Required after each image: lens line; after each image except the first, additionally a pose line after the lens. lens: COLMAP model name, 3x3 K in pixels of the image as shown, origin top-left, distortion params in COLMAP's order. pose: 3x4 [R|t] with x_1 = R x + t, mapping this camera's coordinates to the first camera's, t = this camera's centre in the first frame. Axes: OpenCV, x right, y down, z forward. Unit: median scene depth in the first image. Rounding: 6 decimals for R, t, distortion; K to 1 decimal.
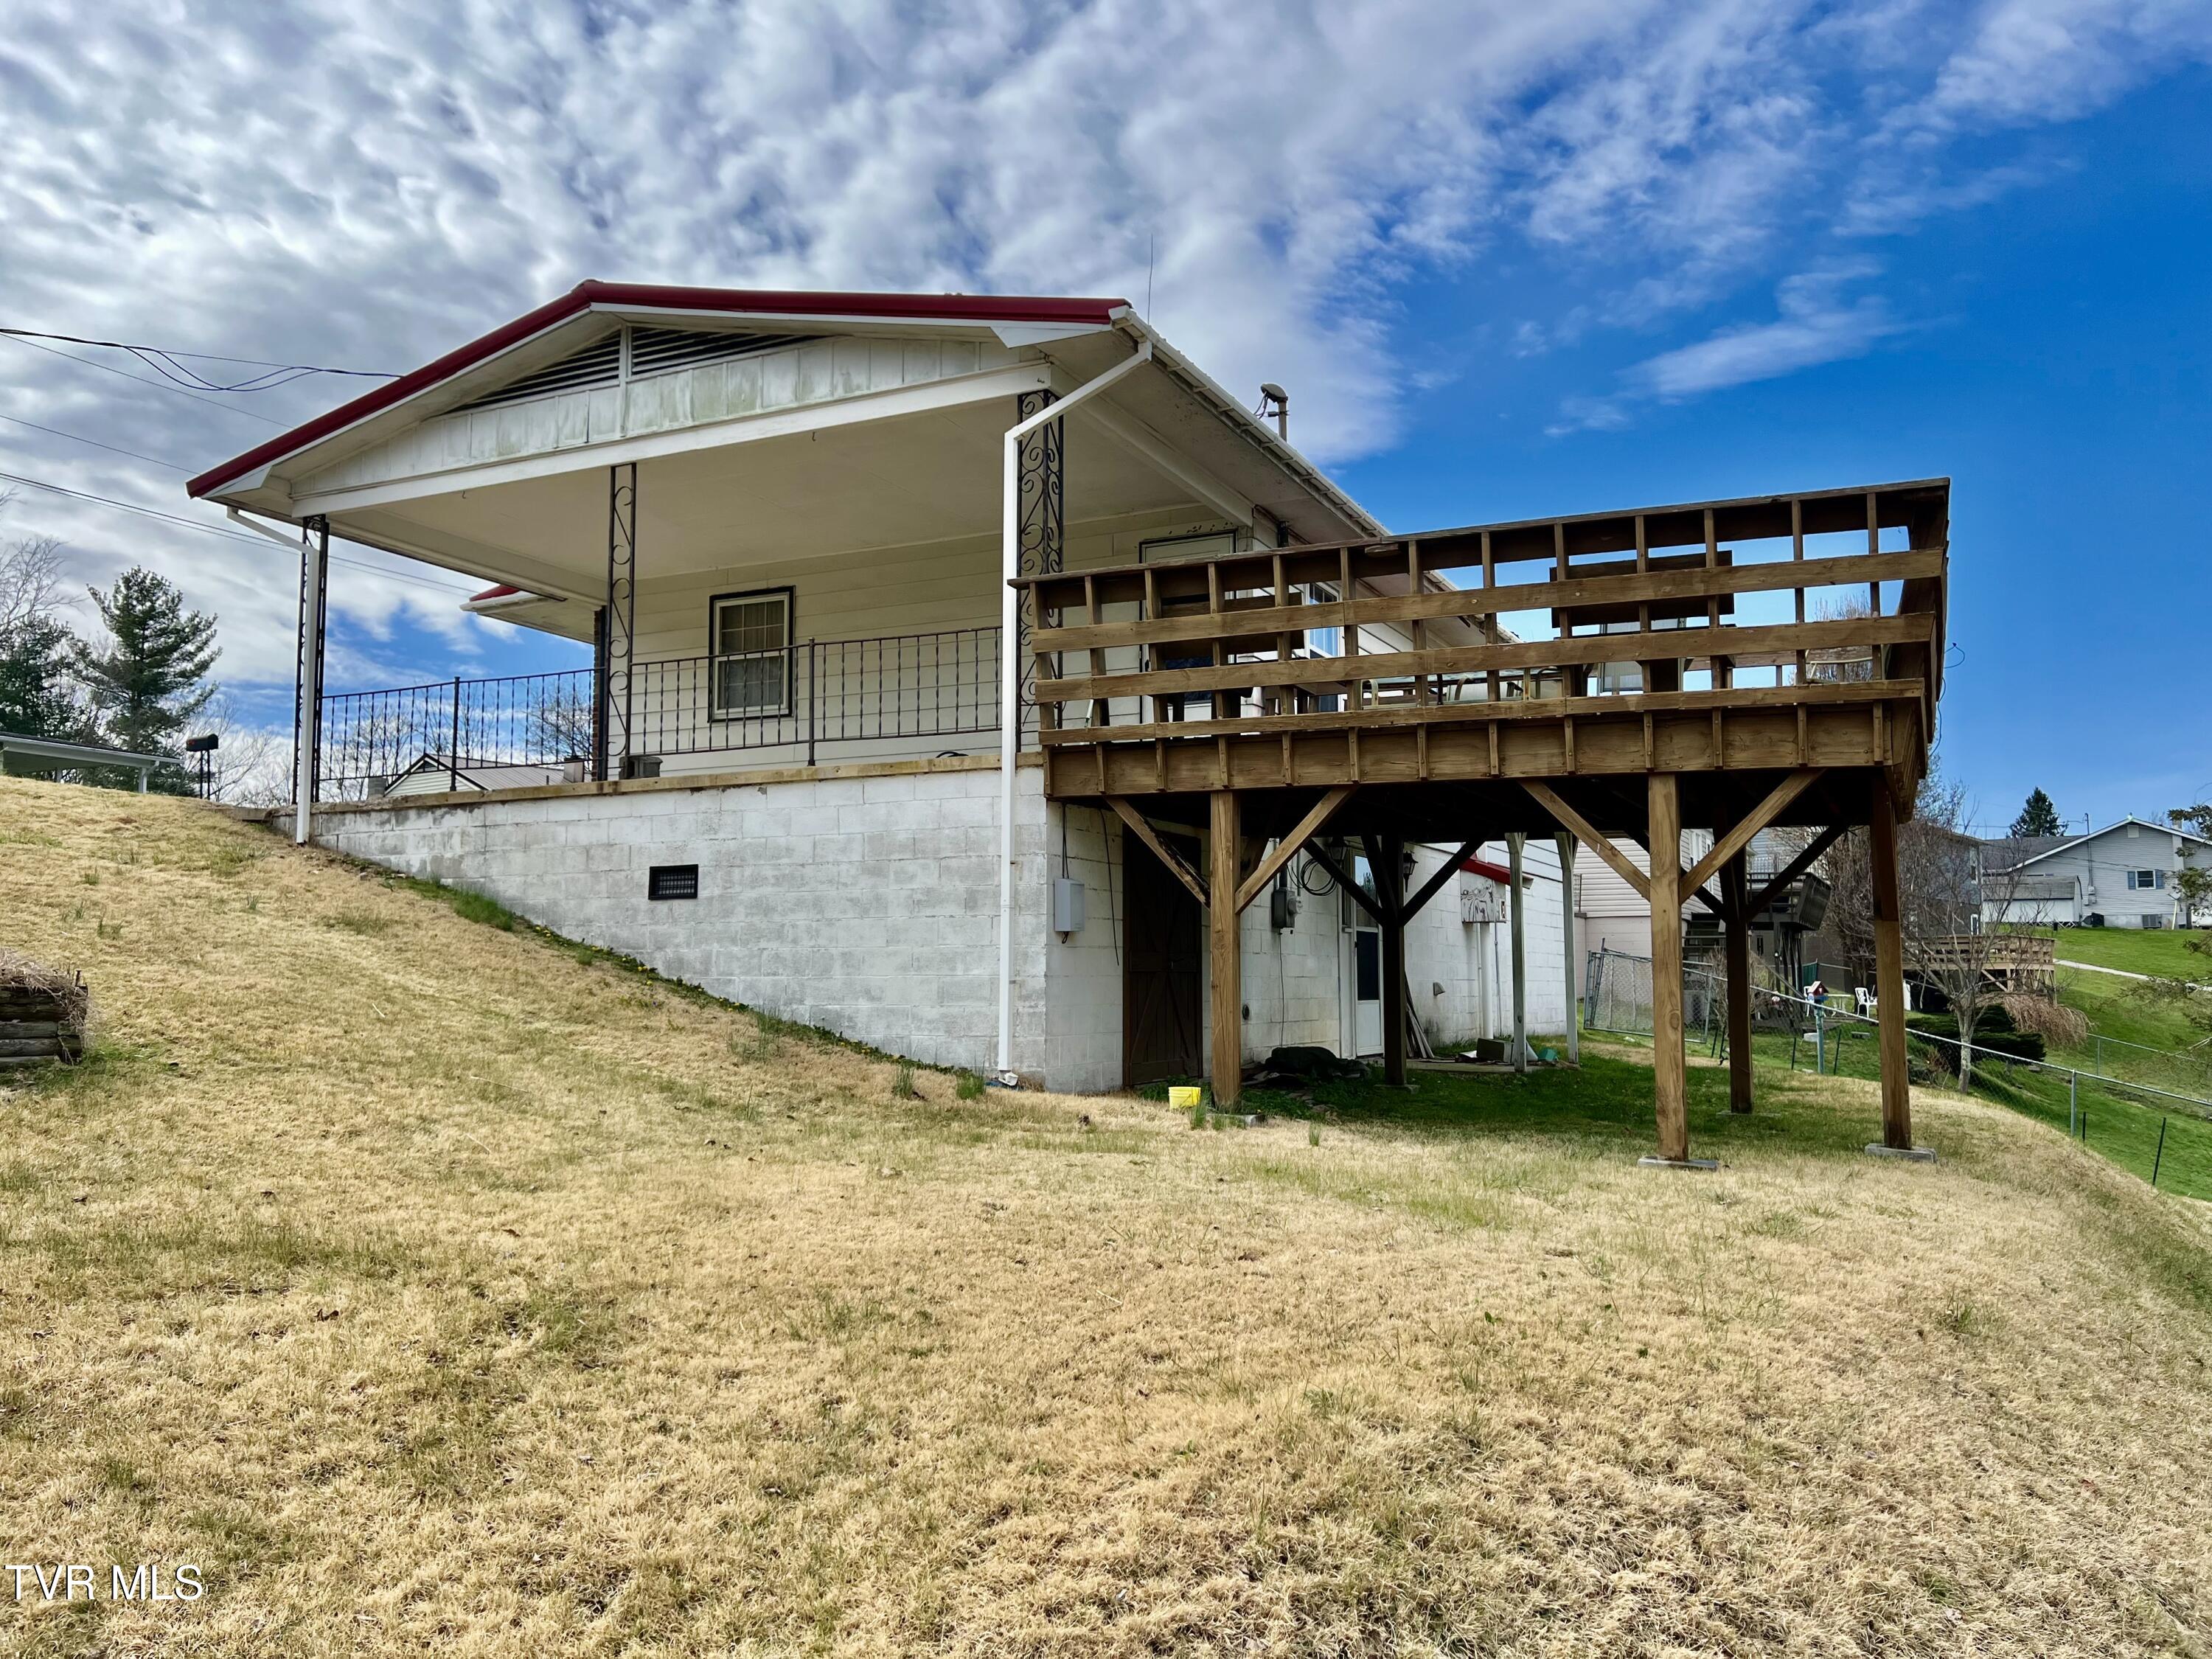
lens RADIAL K [[1653.5, 0, 1109.5], [0, 1653.5, 826.2], [0, 0, 1]] dist [0.045982, -0.046434]
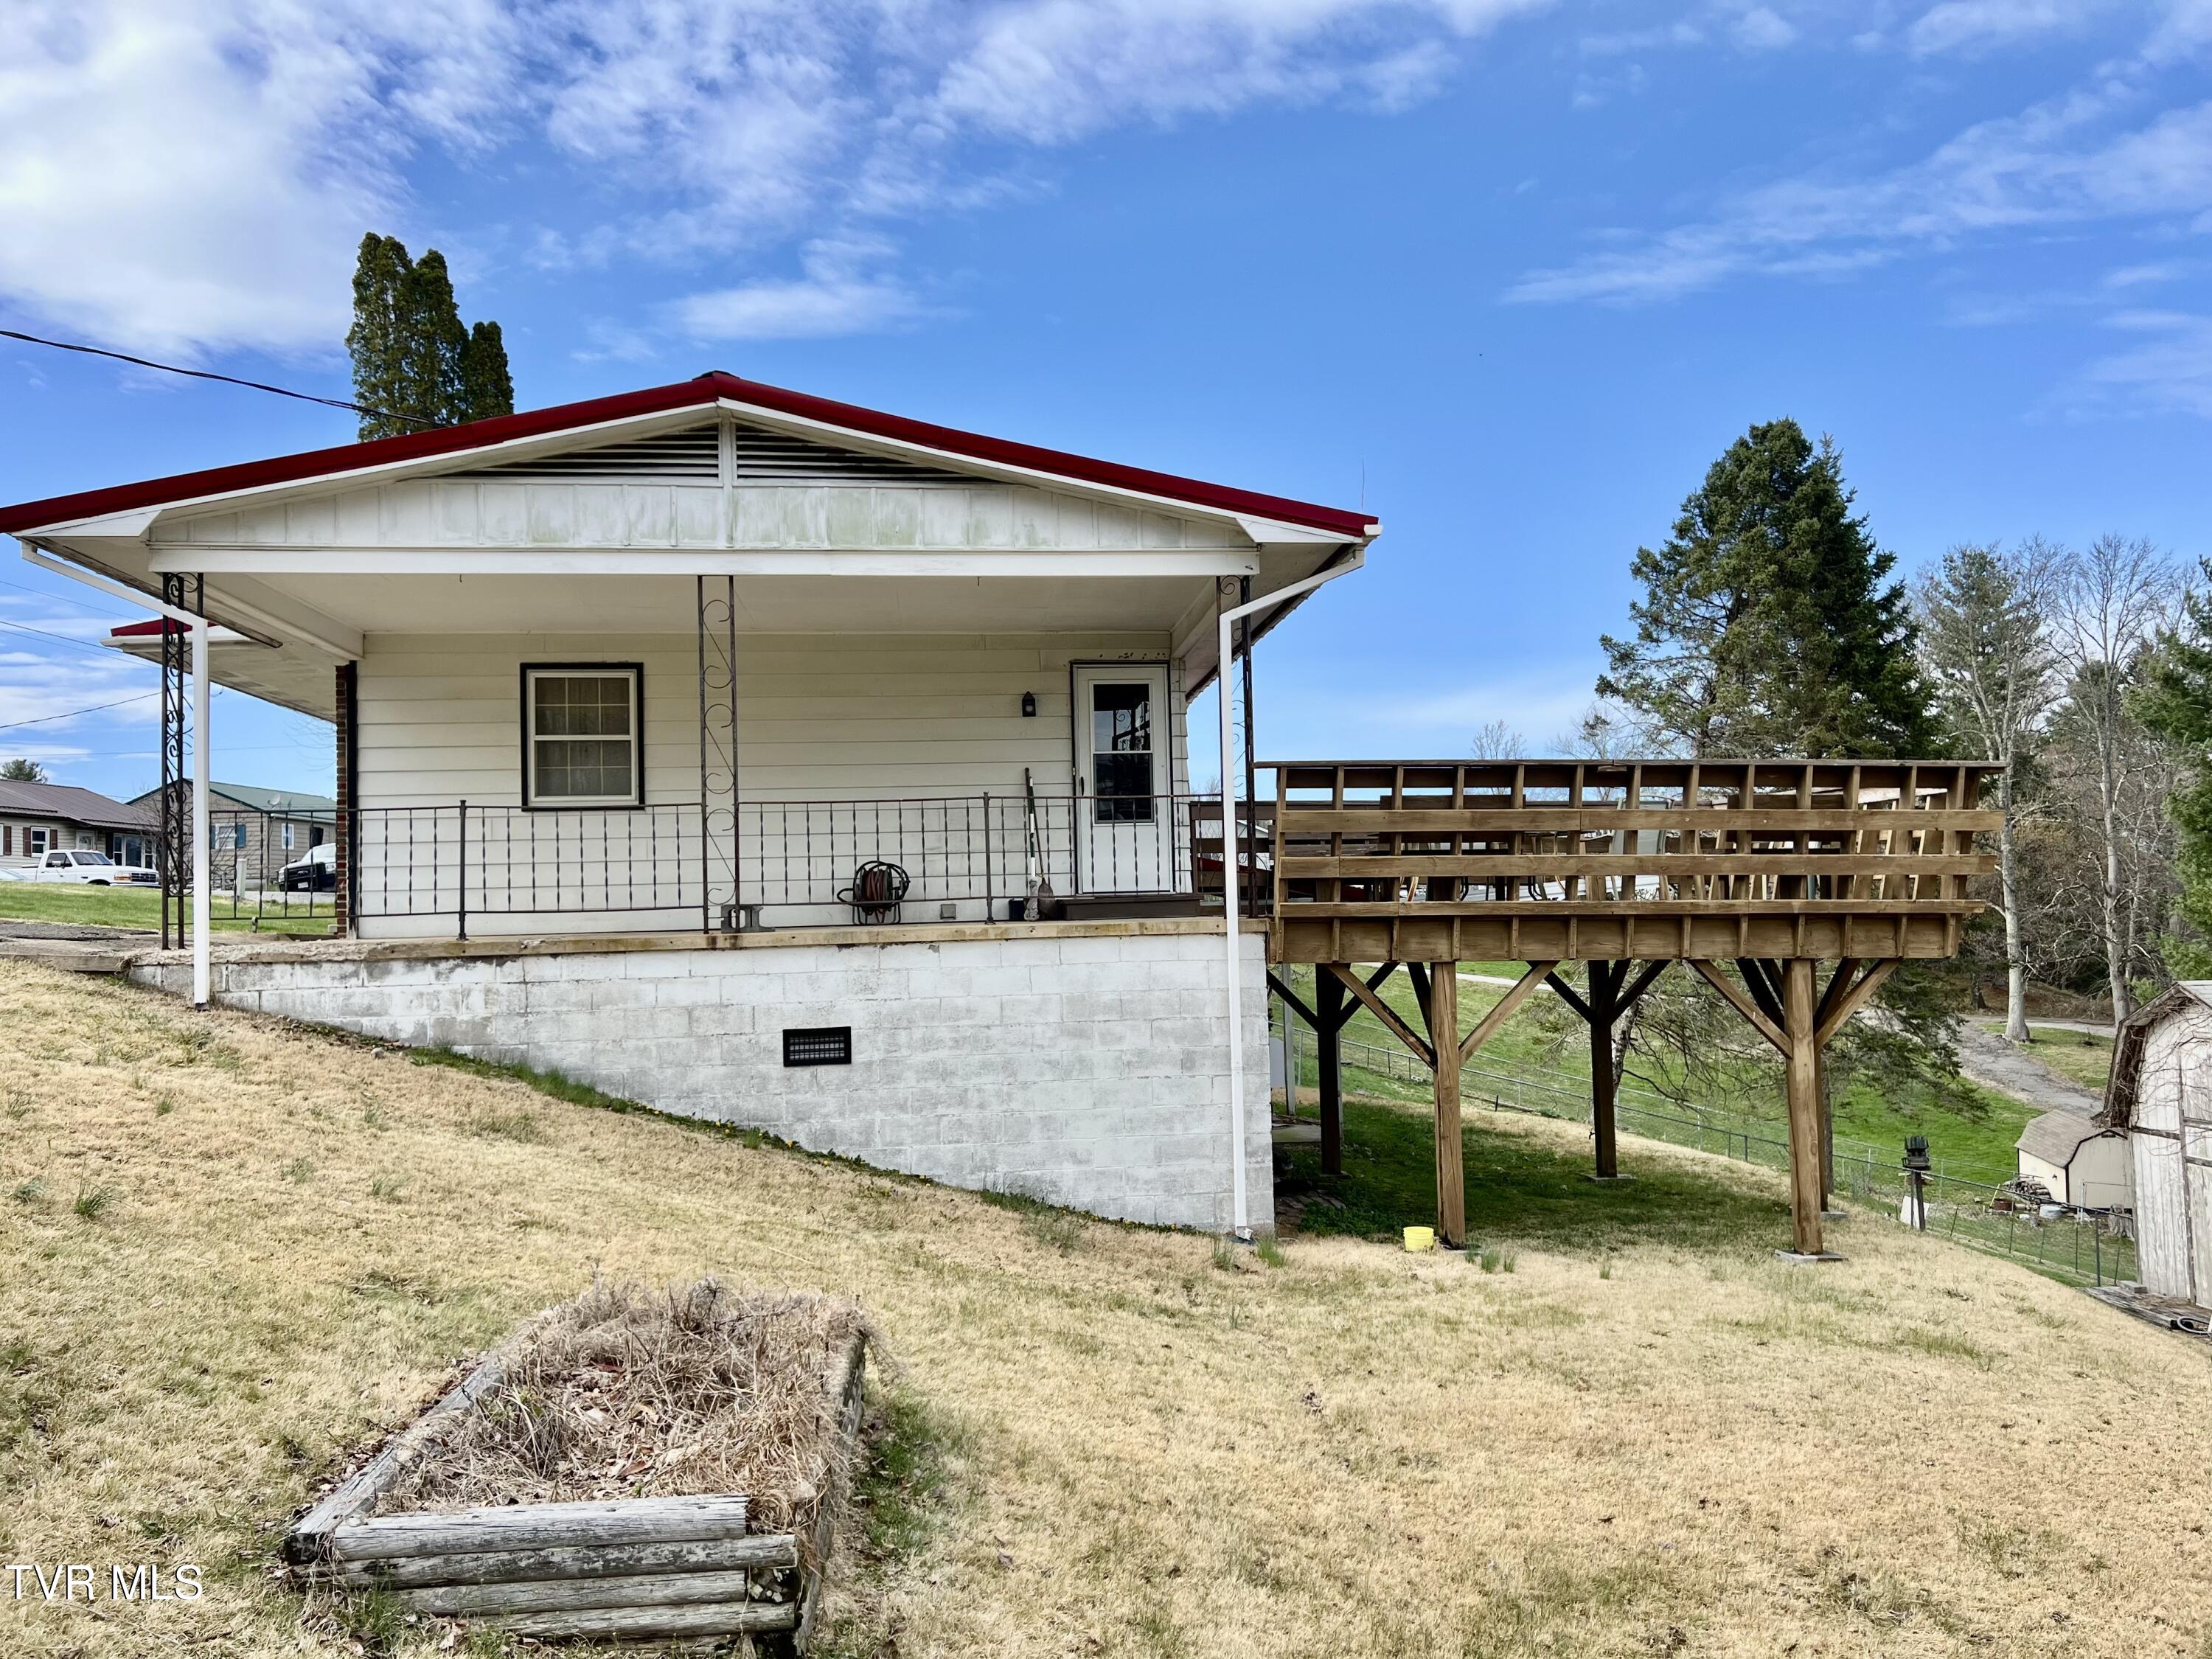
lens RADIAL K [[1653.5, 0, 1113.0], [0, 1653.5, 812.5], [0, 0, 1]] dist [0.045982, -0.046434]
pose [[0.843271, 0.011504, 0.537366, -0.637287], [-0.024345, 0.999562, 0.016806, -0.118904], [-0.536937, -0.027254, 0.843182, 0.140673]]
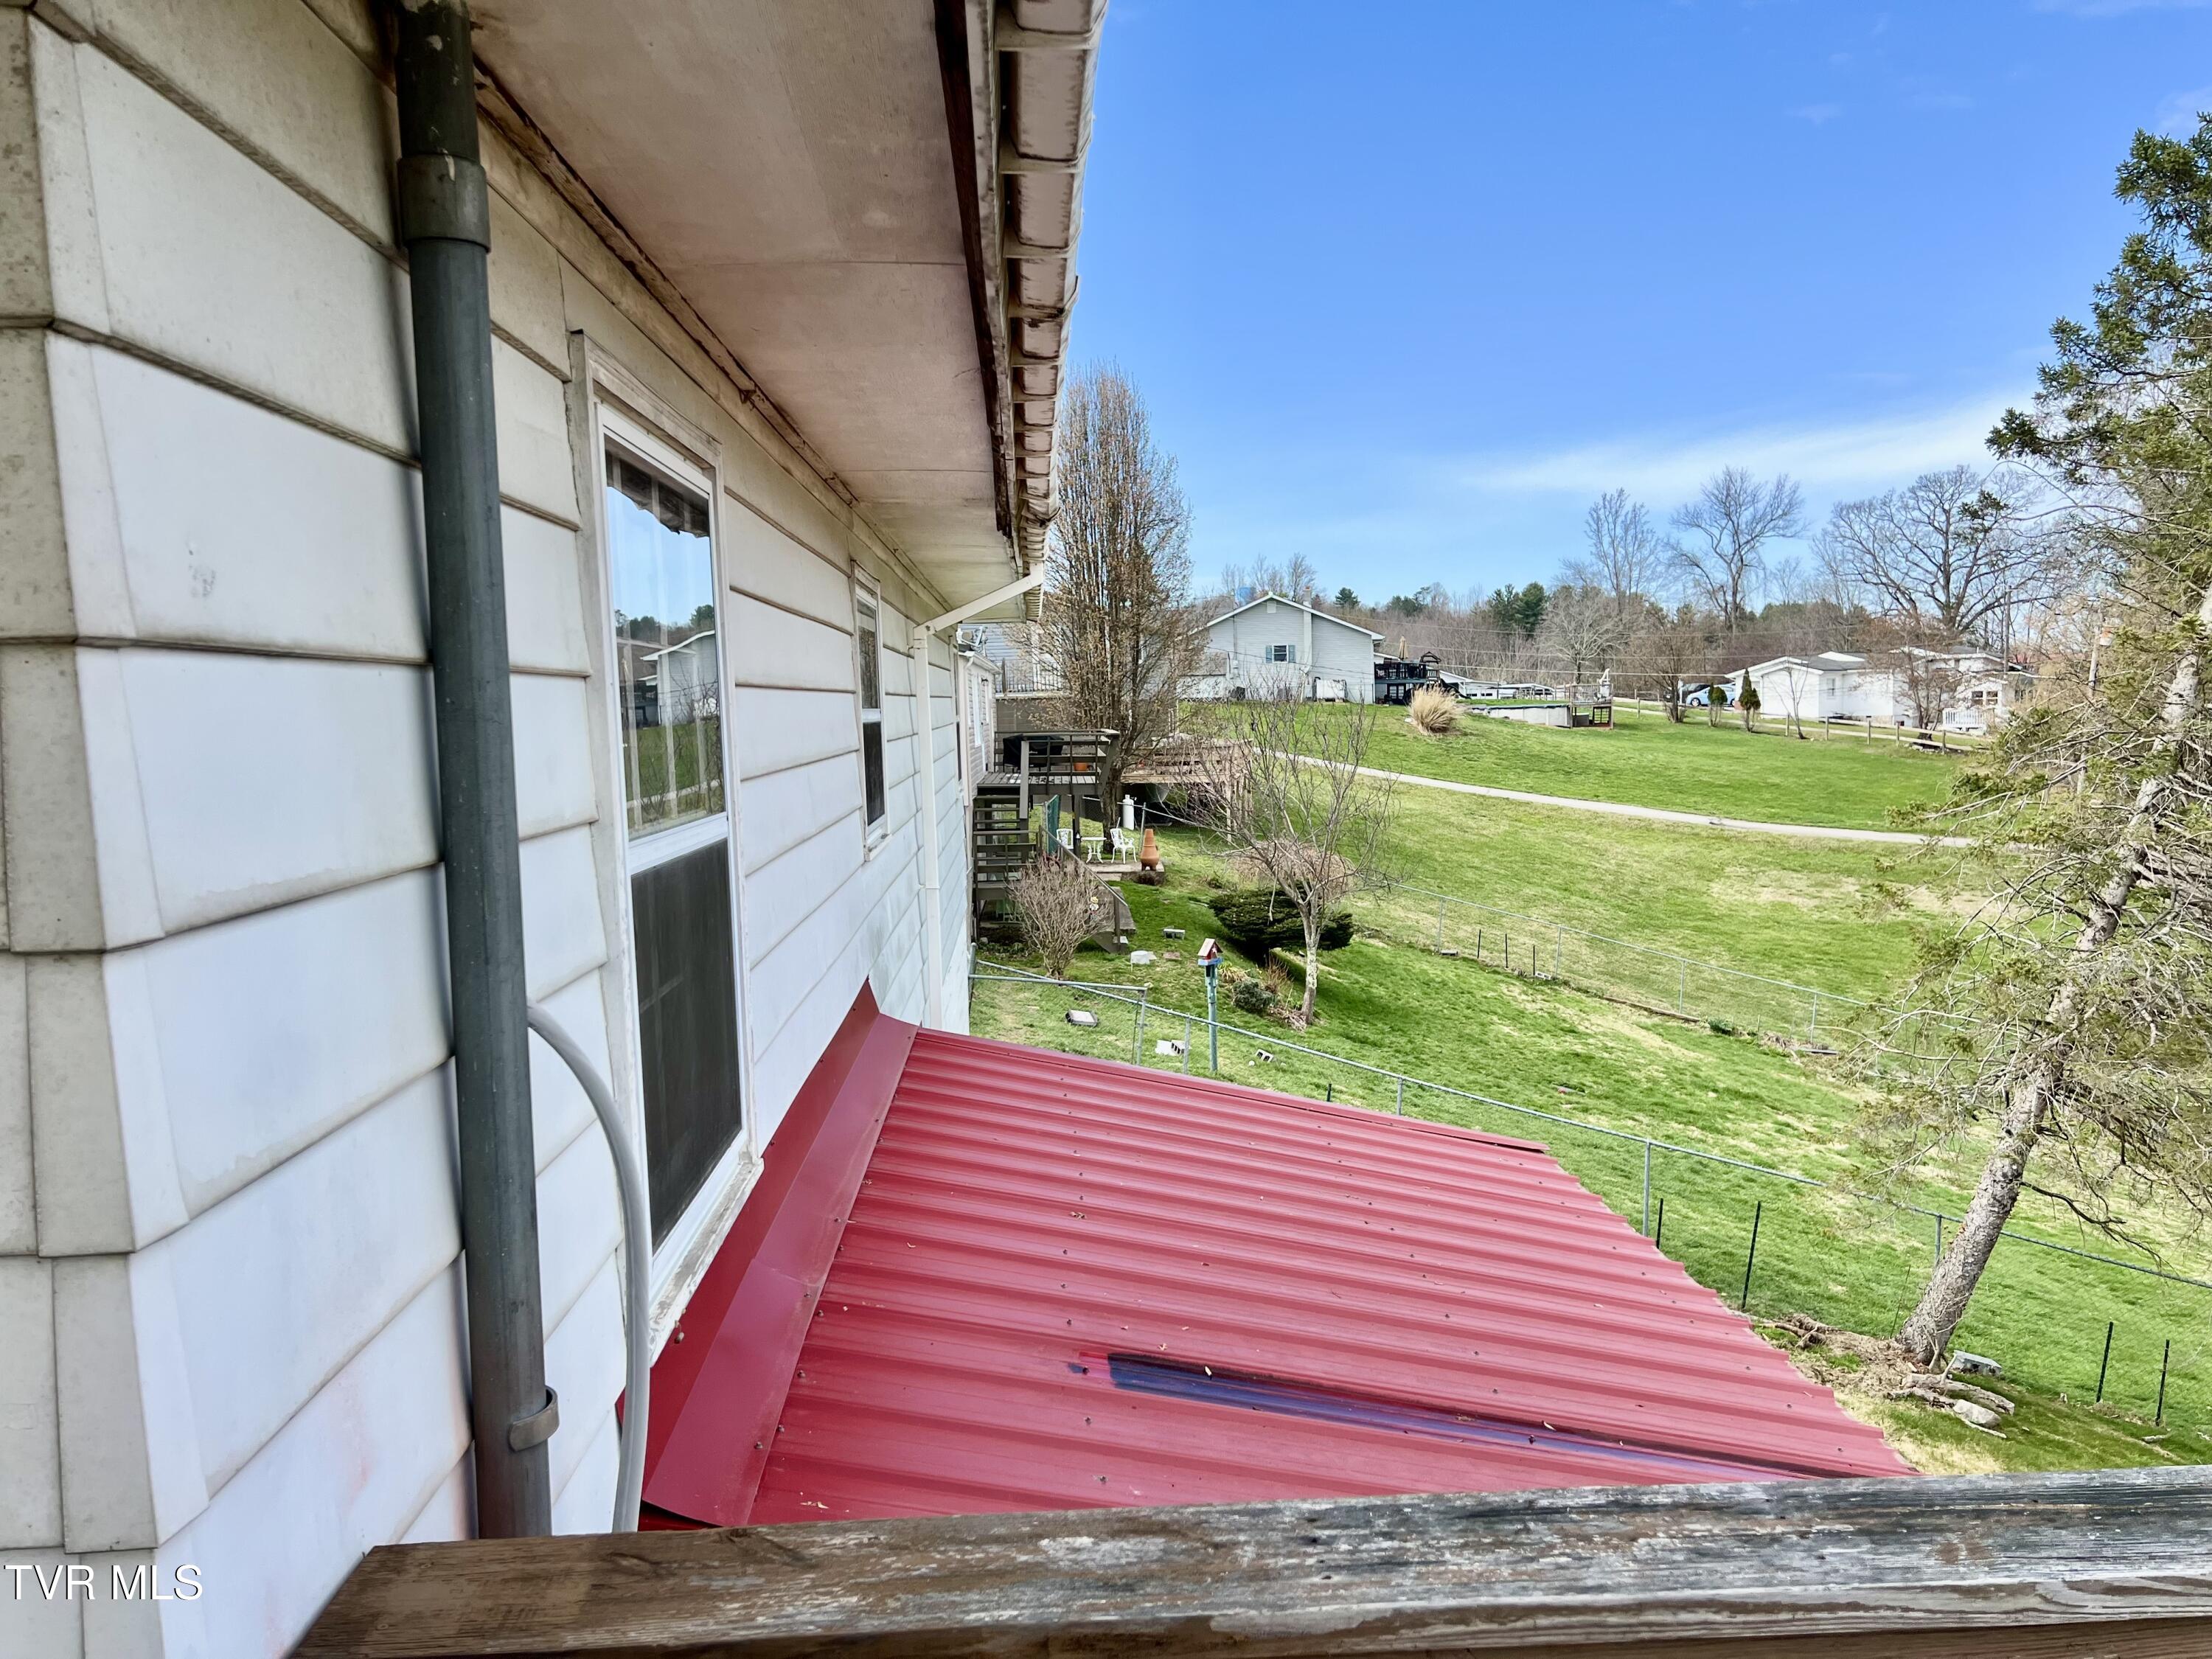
lens RADIAL K [[1653.5, 0, 1104.4], [0, 1653.5, 831.4], [0, 0, 1]] dist [0.045982, -0.046434]
pose [[0.872129, -0.066058, 0.484797, 0.094847], [-0.015243, 0.986695, 0.161866, -0.181837], [-0.489039, -0.148558, 0.859518, 1.070475]]
